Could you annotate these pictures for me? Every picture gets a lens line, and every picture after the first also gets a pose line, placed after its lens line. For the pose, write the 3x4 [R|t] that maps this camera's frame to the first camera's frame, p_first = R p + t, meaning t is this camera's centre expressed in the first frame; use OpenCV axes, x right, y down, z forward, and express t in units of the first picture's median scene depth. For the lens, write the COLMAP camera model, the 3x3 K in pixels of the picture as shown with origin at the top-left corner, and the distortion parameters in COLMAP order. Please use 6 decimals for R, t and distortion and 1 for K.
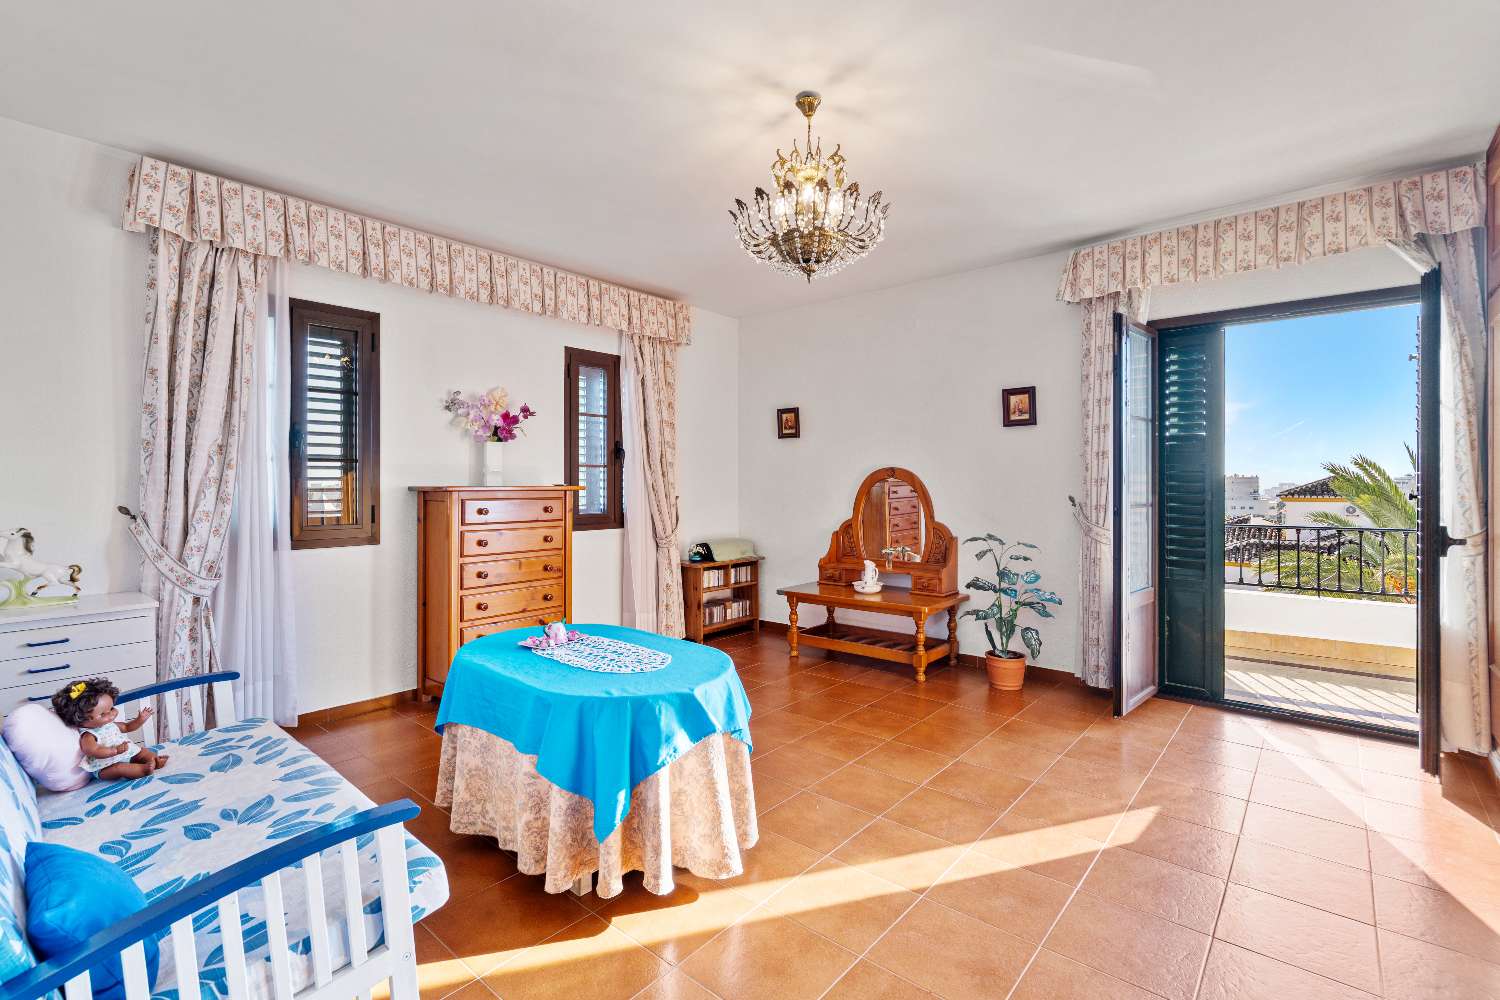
lens RADIAL K [[689.4, 0, 741.3], [0, 689.4, 482.8], [0, 0, 1]] dist [0.000788, 0.000160]
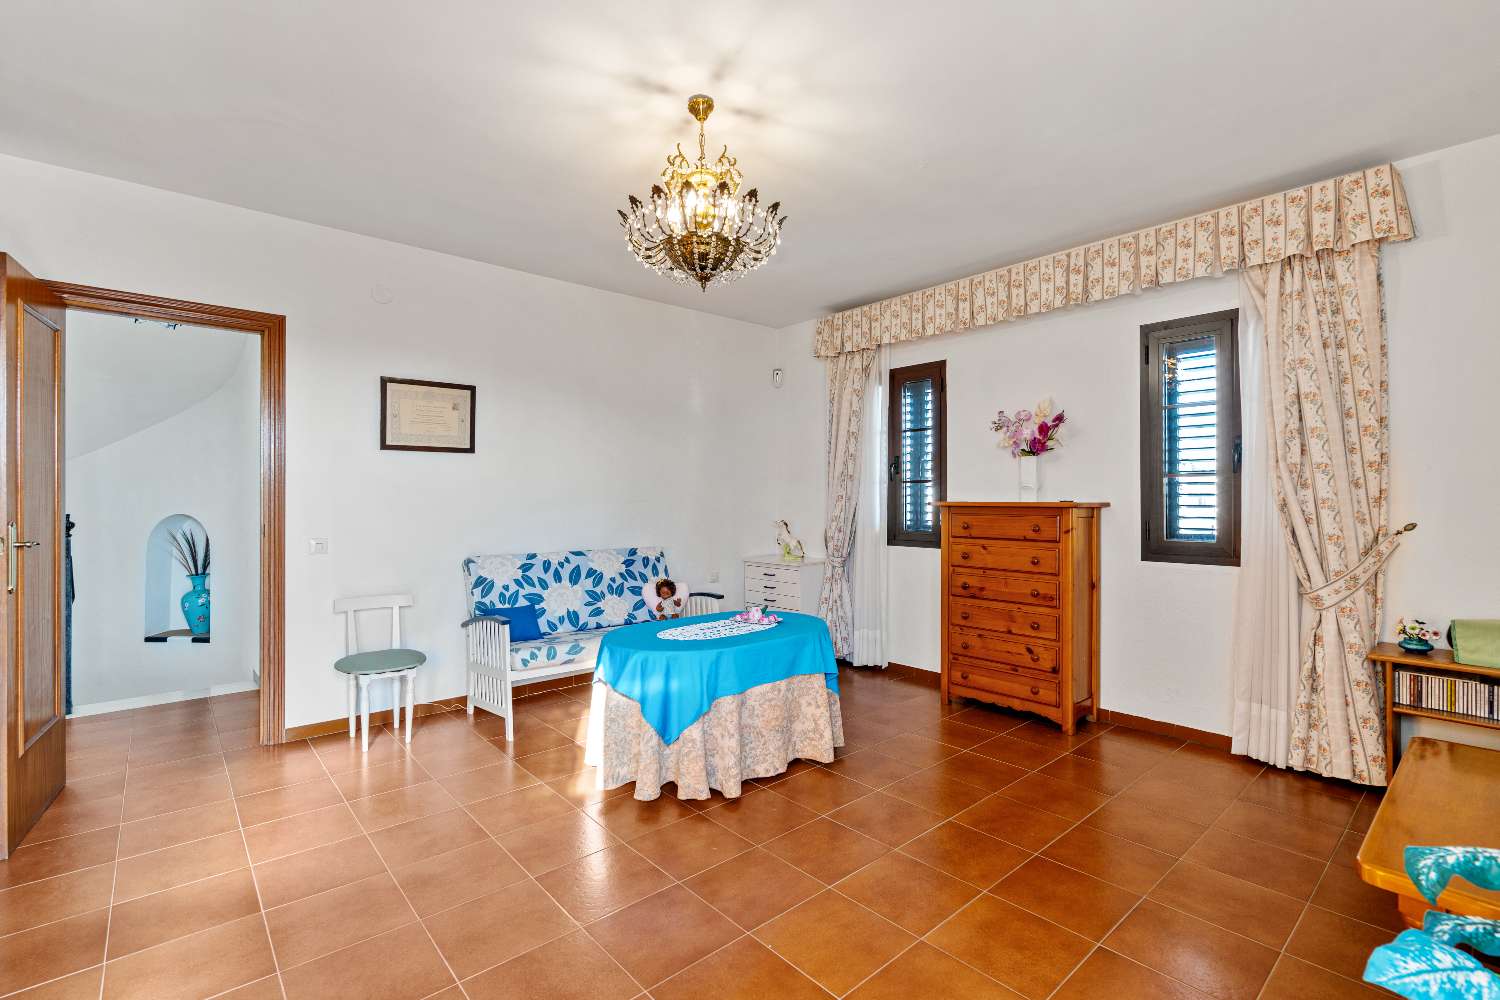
lens RADIAL K [[669.9, 0, 750.0], [0, 669.9, 500.0], [0, 0, 1]] dist [0.000124, 0.000015]
pose [[-0.132876, 0.000890, -0.991132, 0.750808], [-0.001811, 0.999998, 0.001141, 0.001997], [0.991131, 0.001947, -0.132874, 0.877338]]
